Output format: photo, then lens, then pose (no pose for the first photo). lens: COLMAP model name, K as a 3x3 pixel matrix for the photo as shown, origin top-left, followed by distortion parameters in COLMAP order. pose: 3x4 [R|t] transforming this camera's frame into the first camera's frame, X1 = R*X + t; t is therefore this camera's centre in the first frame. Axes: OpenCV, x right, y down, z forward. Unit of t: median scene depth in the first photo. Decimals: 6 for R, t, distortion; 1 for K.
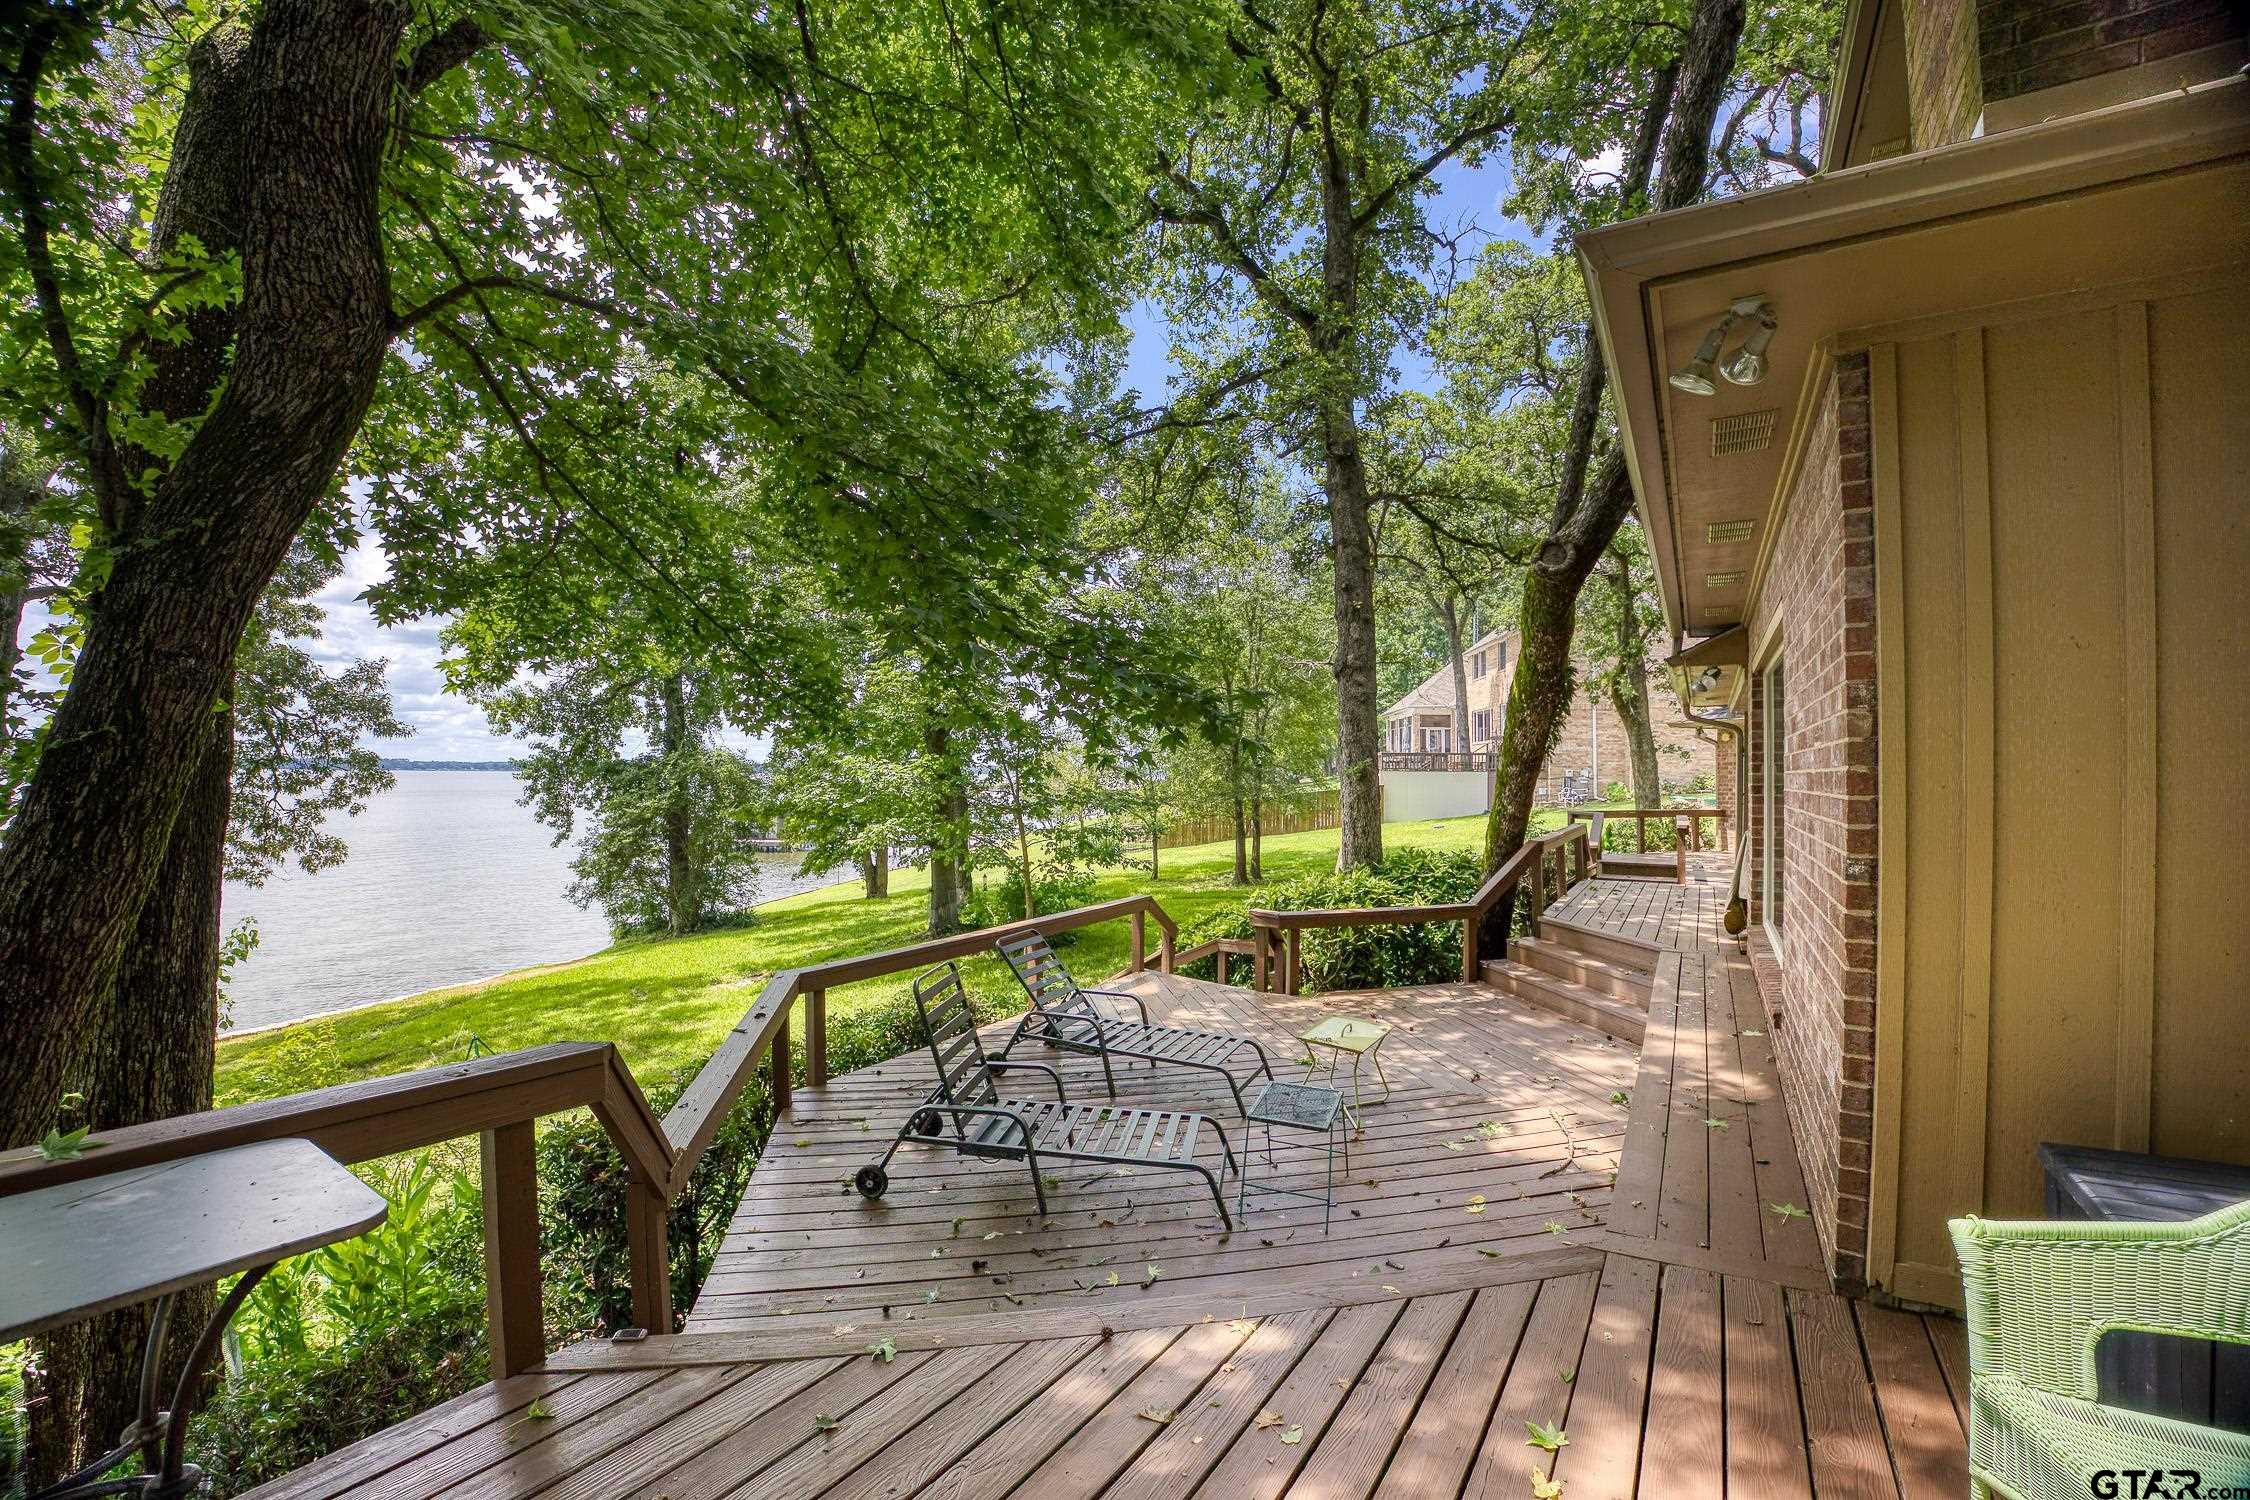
lens RADIAL K [[913.6, 0, 1102.2], [0, 913.6, 748.4], [0, 0, 1]] dist [-0.067310, 0.014195]
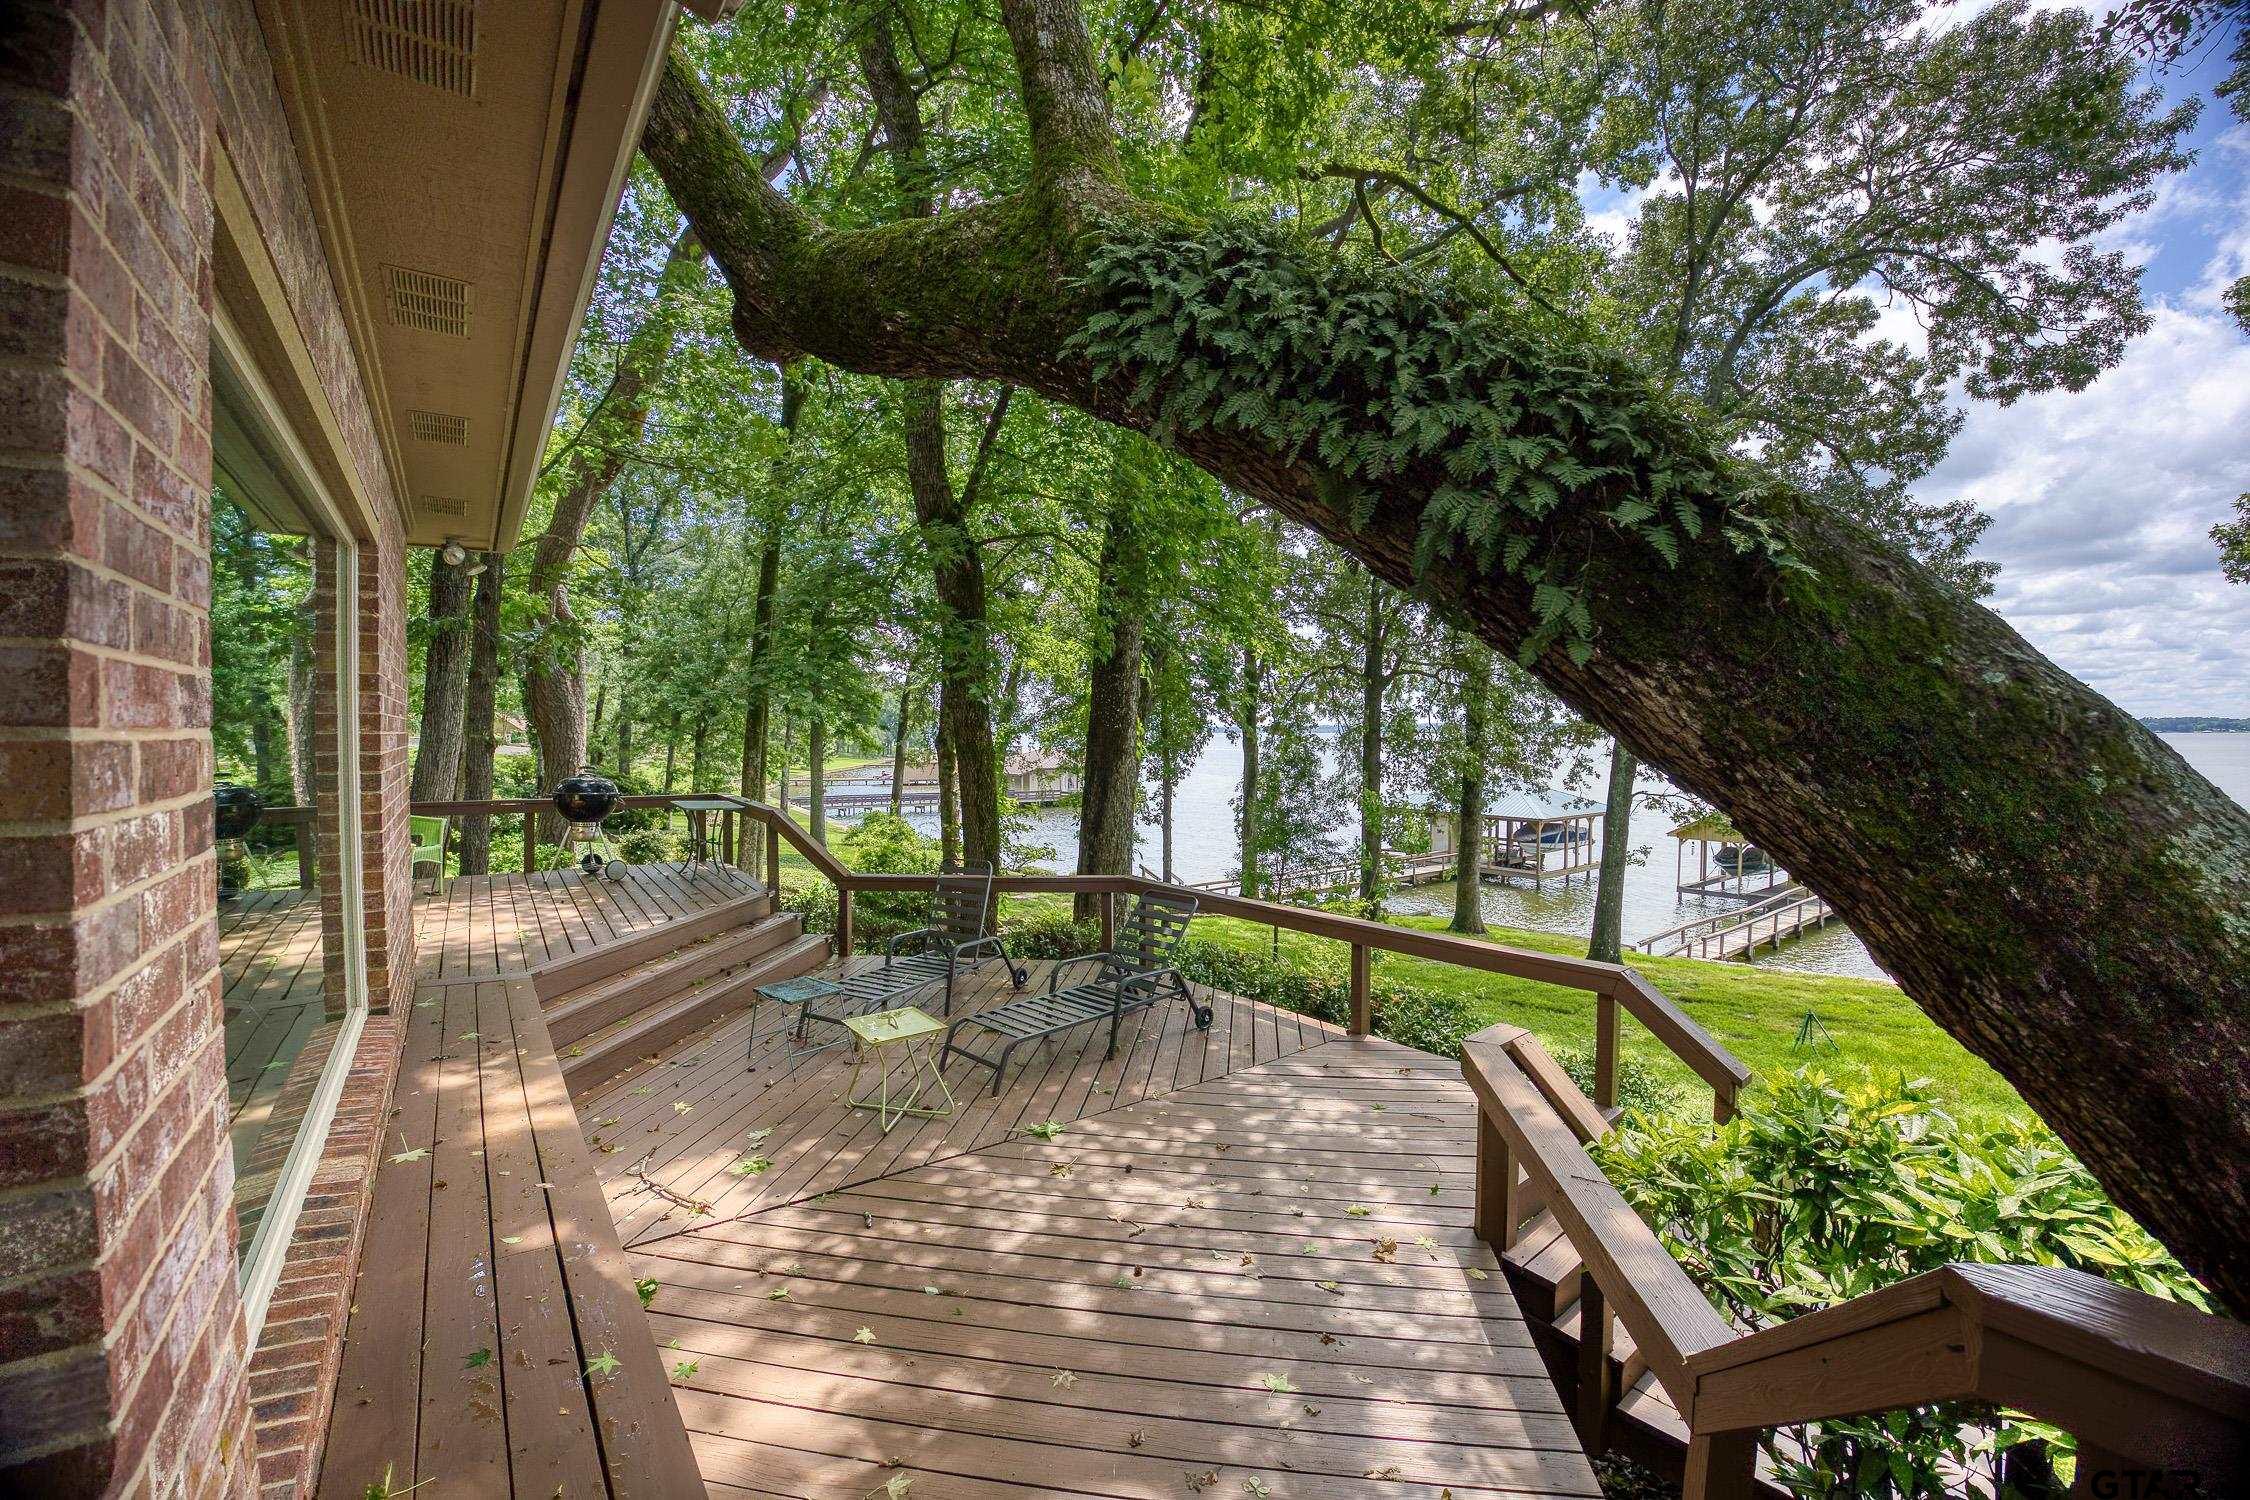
lens RADIAL K [[913.6, 0, 1102.2], [0, 913.6, 748.4], [0, 0, 1]] dist [-0.067310, 0.014195]
pose [[-0.338776, 0.012059, -0.940790, 0.274579], [0.022108, 0.999744, 0.004854, 0.013197], [0.940607, -0.019154, -0.338956, 0.399737]]
